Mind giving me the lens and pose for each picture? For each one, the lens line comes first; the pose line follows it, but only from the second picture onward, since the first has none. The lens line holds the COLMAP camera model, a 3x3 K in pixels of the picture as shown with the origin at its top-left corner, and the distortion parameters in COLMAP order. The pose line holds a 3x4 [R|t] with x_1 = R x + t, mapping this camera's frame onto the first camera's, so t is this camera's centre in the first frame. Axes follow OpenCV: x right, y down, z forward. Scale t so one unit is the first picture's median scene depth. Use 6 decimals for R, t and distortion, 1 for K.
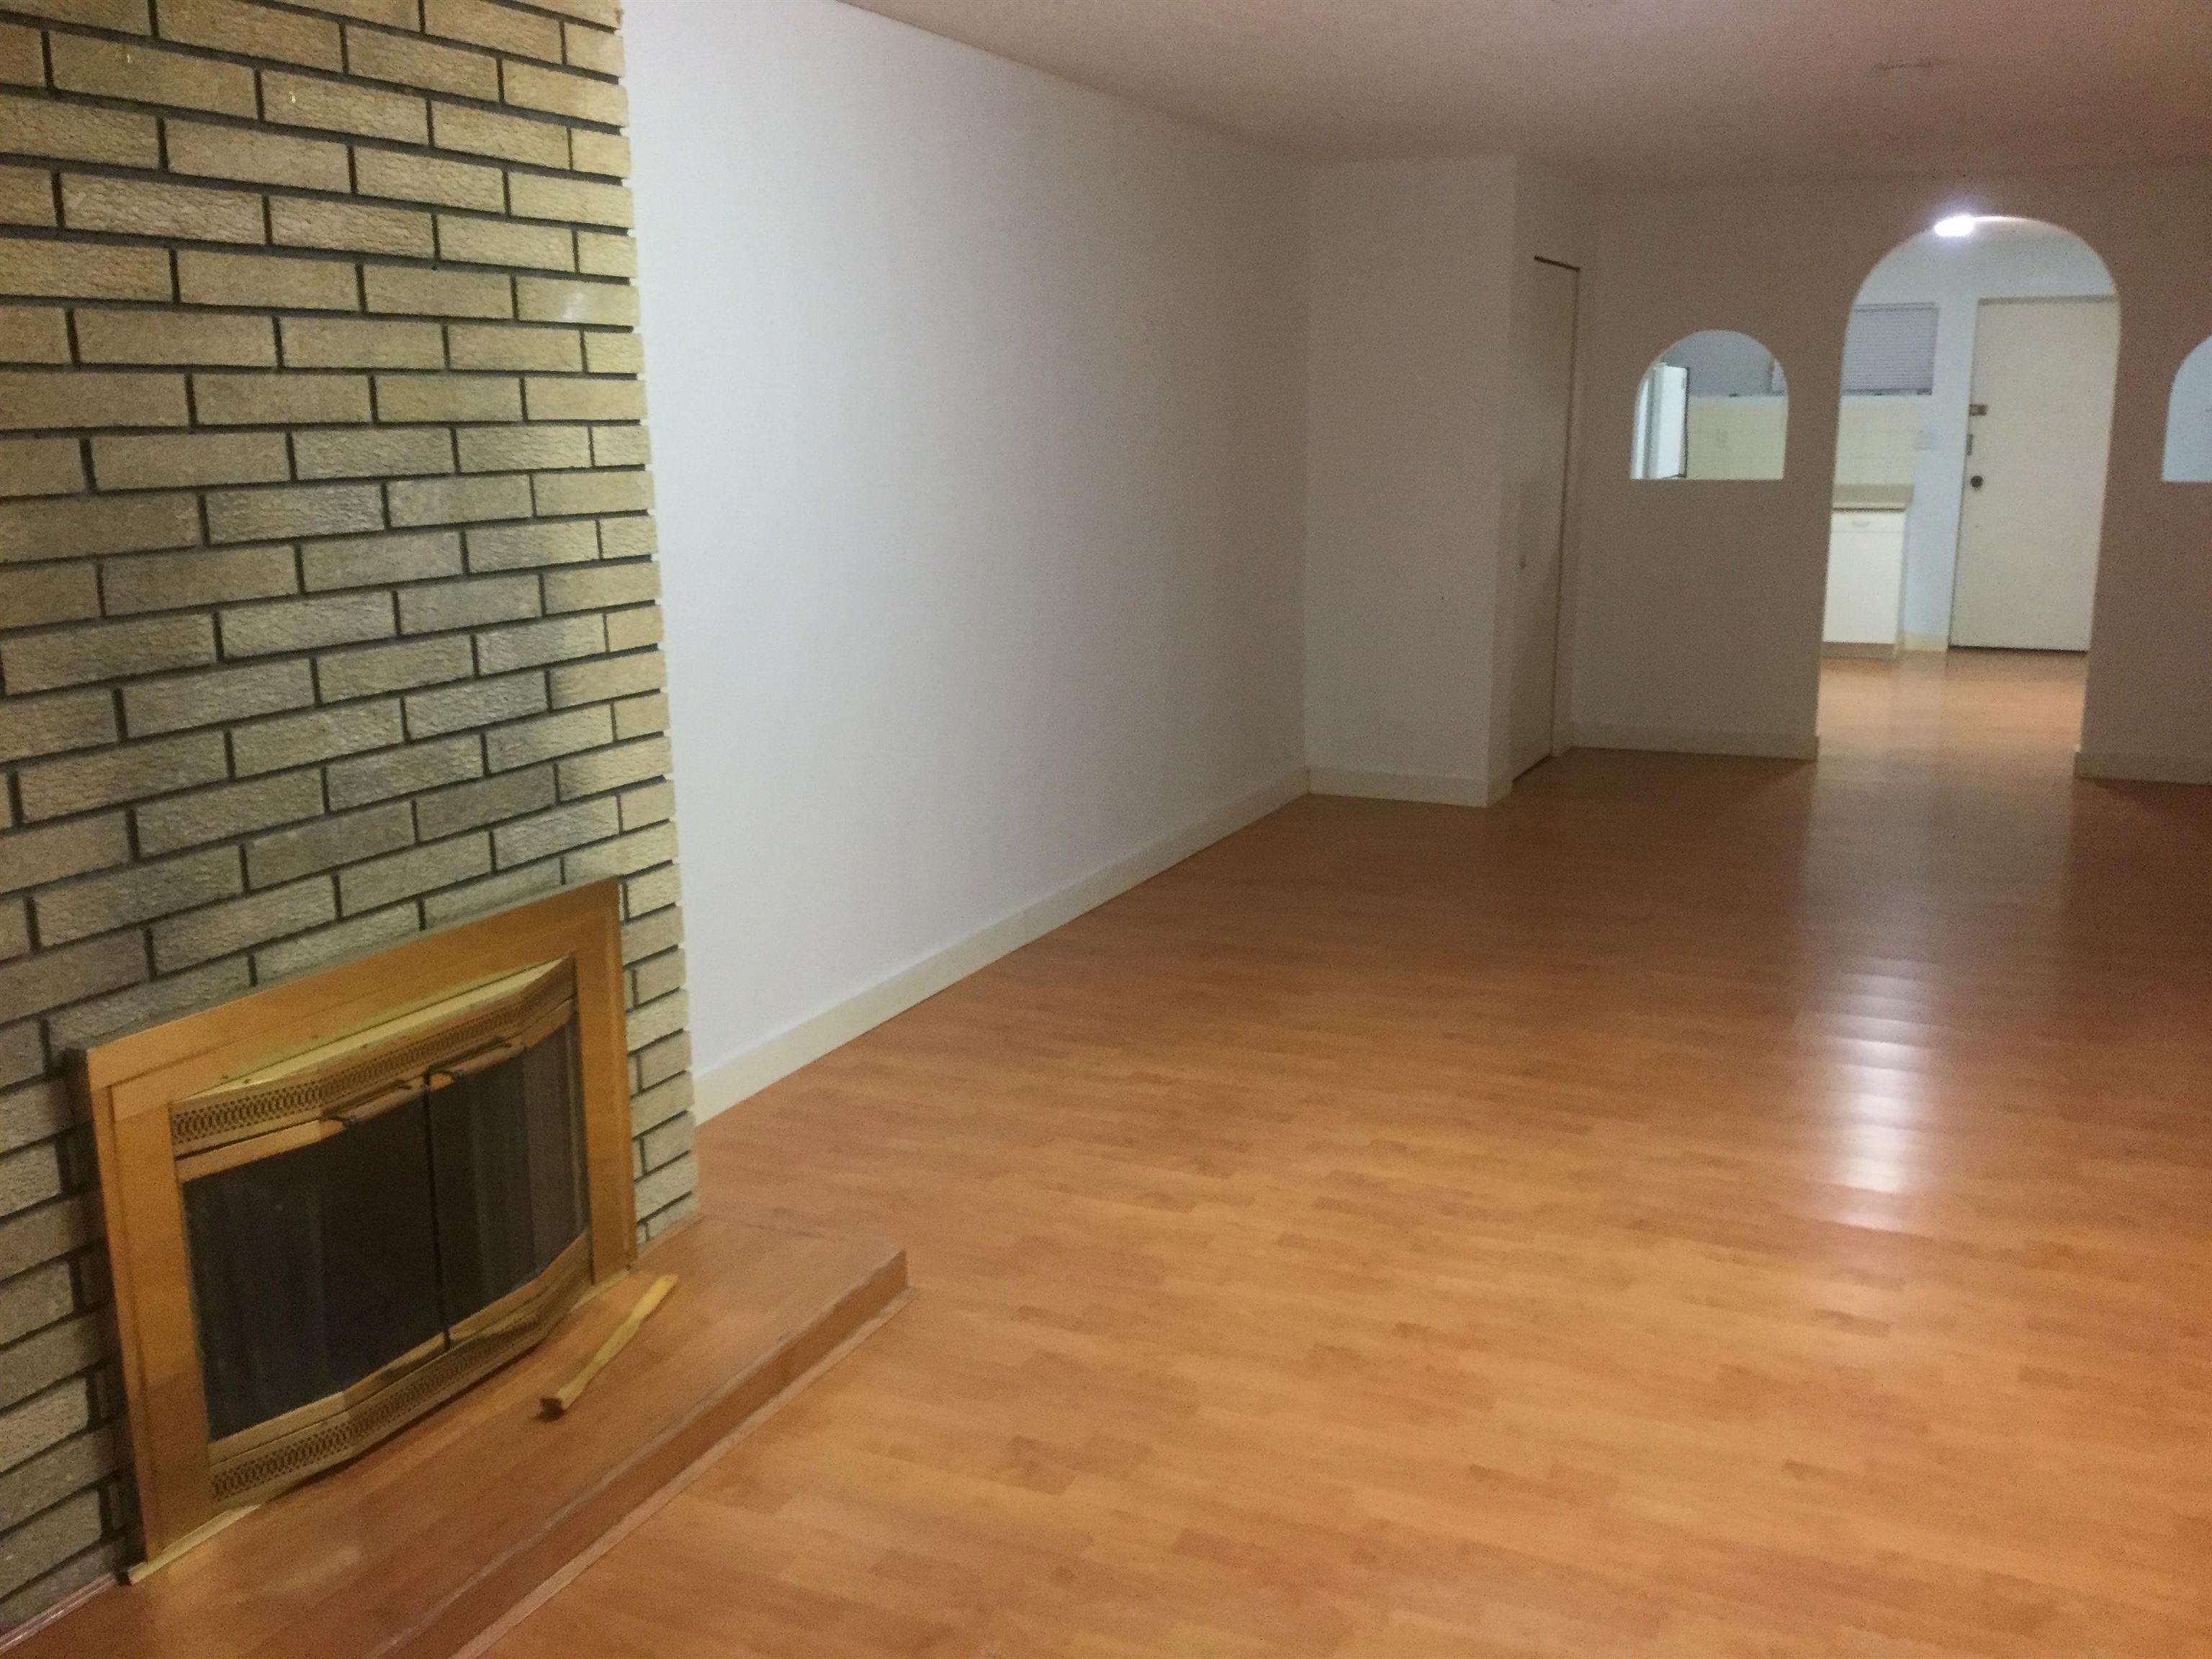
lens RADIAL K [[1991.9, 0, 1095.7], [0, 1991.9, 827.3], [0, 0, 1]] dist [0.100588, -0.159680]
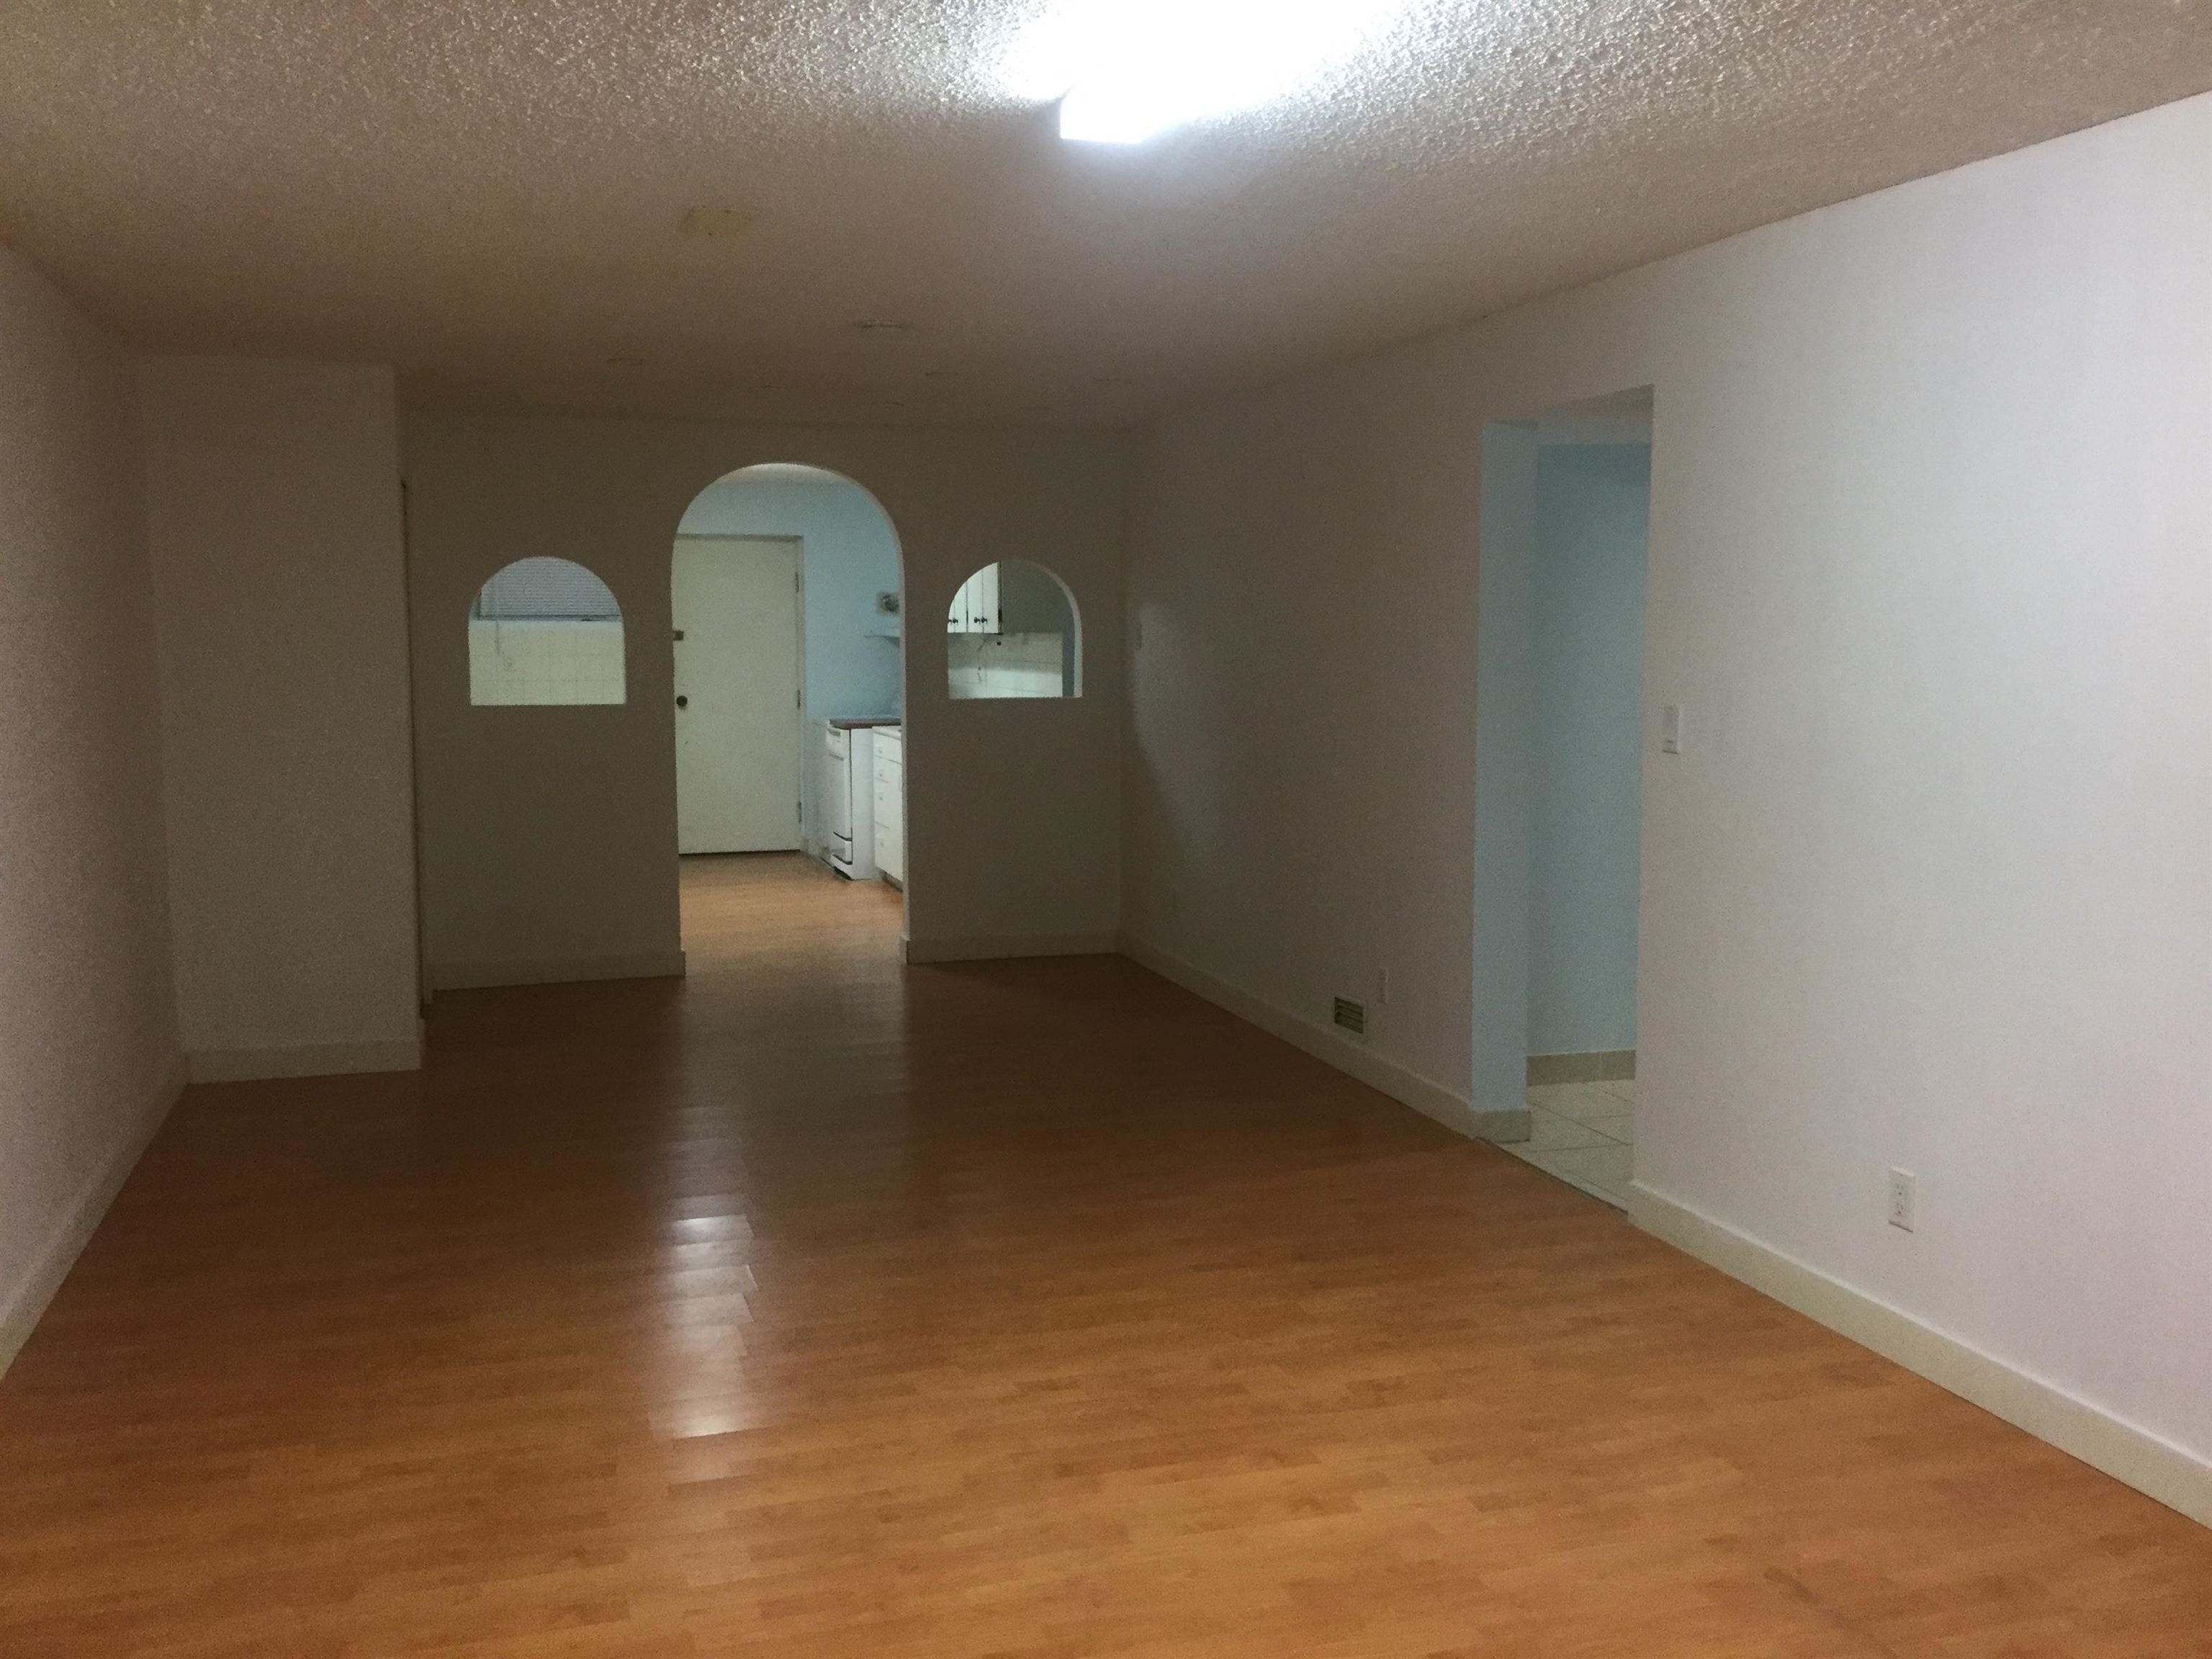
lens RADIAL K [[1991.9, 0, 1119.5], [0, 1991.9, 815.7], [0, 0, 1]] dist [0.100588, -0.159680]
pose [[0.741435, -0.060631, 0.668279, -0.400817], [0.135219, 0.988980, -0.060293, -0.061093], [-0.657259, 0.135067, 0.741463, 0.271492]]
